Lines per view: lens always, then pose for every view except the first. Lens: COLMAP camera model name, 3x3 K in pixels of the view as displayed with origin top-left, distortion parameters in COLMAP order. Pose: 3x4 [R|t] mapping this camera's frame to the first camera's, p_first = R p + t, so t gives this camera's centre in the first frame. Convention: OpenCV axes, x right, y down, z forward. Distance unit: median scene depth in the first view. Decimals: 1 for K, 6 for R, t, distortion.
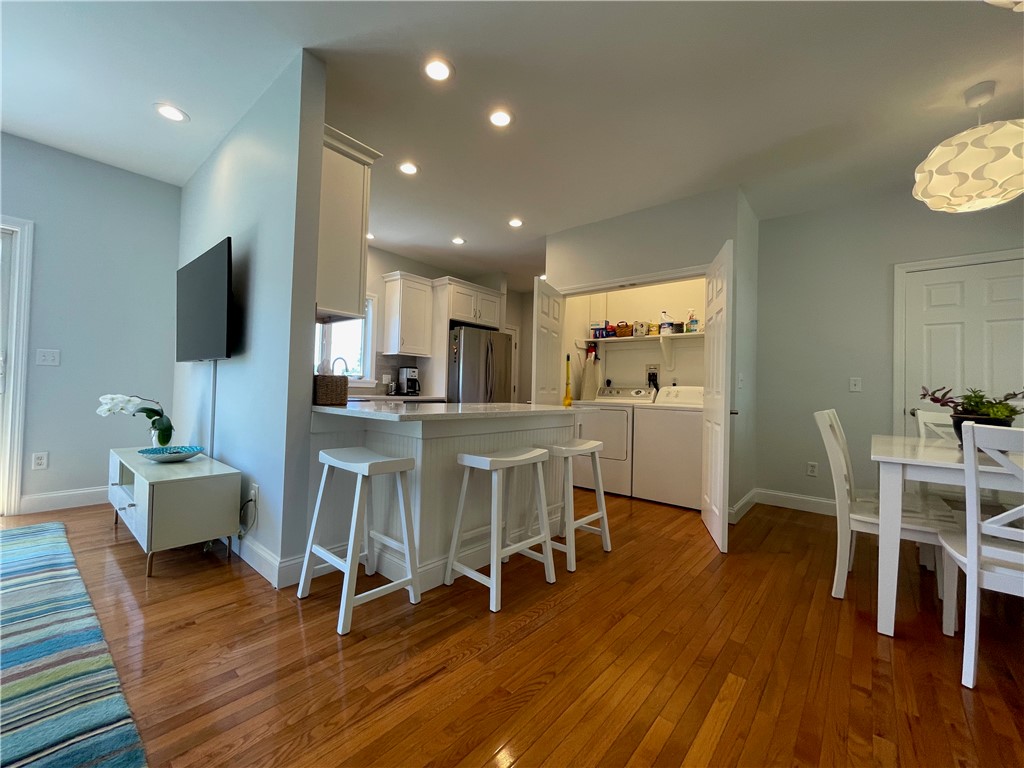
lens RADIAL K [[417.1, 0, 514.1], [0, 417.1, 383.0], [0, 0, 1]] dist [-0.001350, 0.000200]
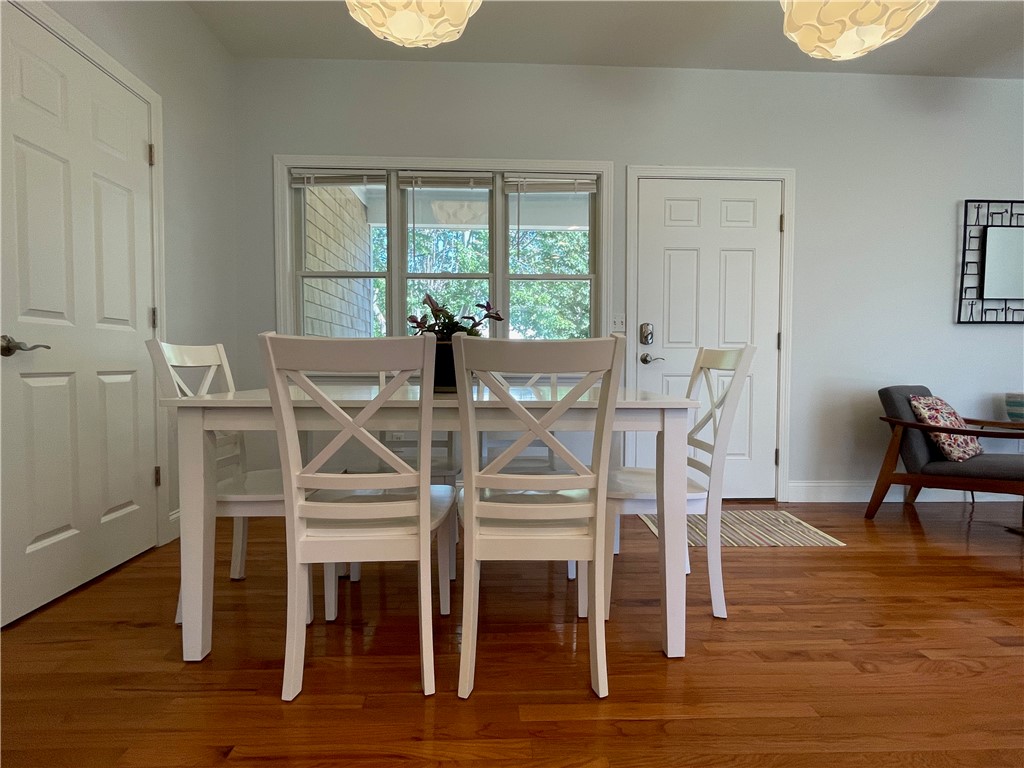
lens RADIAL K [[502.0, 0, 512.0], [0, 502.0, 384.0], [0, 0, 1]] dist [-0.001389, -0.000445]
pose [[-0.671539, -0.056261, 0.738830, 0.194780], [-0.036755, 0.998415, 0.042621, 0.051760], [-0.740057, 0.001466, -0.672543, 0.722842]]
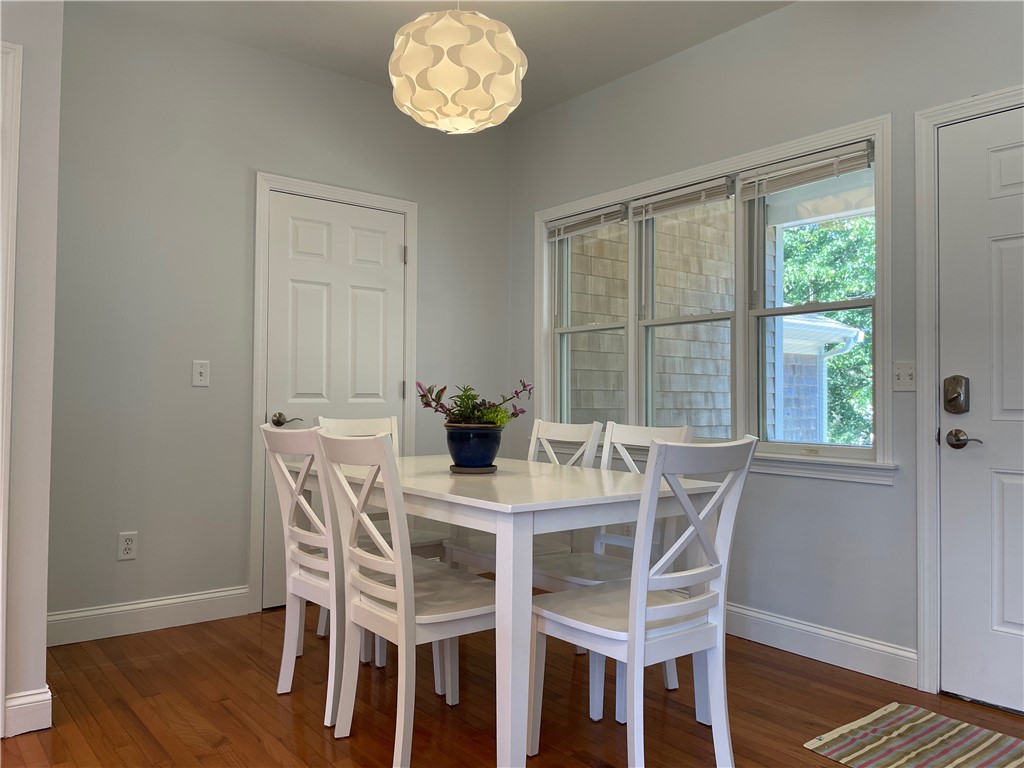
lens RADIAL K [[779.2, 0, 511.7], [0, 779.2, 382.8], [0, 0, 1]] dist [0.094963, -0.132477]
pose [[0.189339, -0.004813, 0.981900, -0.091325], [-0.024371, 0.999657, 0.009600, -0.002883], [-0.981609, -0.025747, 0.189156, 0.328817]]
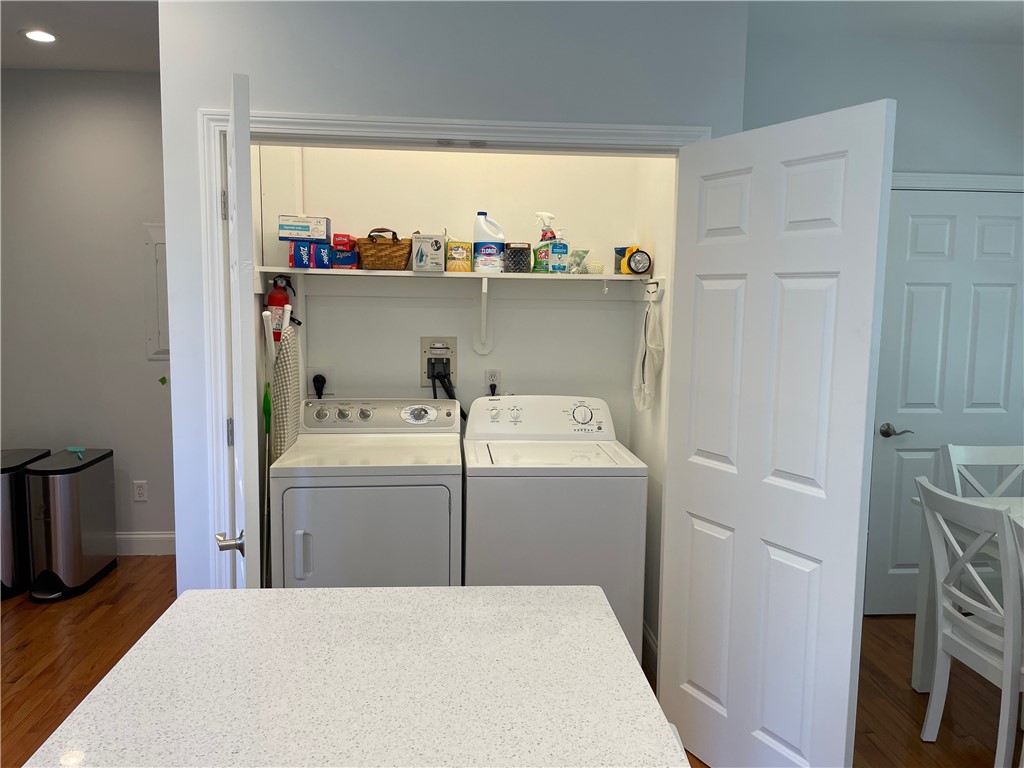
lens RADIAL K [[779.2, 0, 511.7], [0, 779.2, 382.8], [0, 0, 1]] dist [0.094963, -0.132477]
pose [[0.710301, -0.092566, 0.697785, -0.160167], [-0.007438, 0.990273, 0.138938, -0.114245], [-0.703859, -0.103878, 0.702703, 0.439146]]
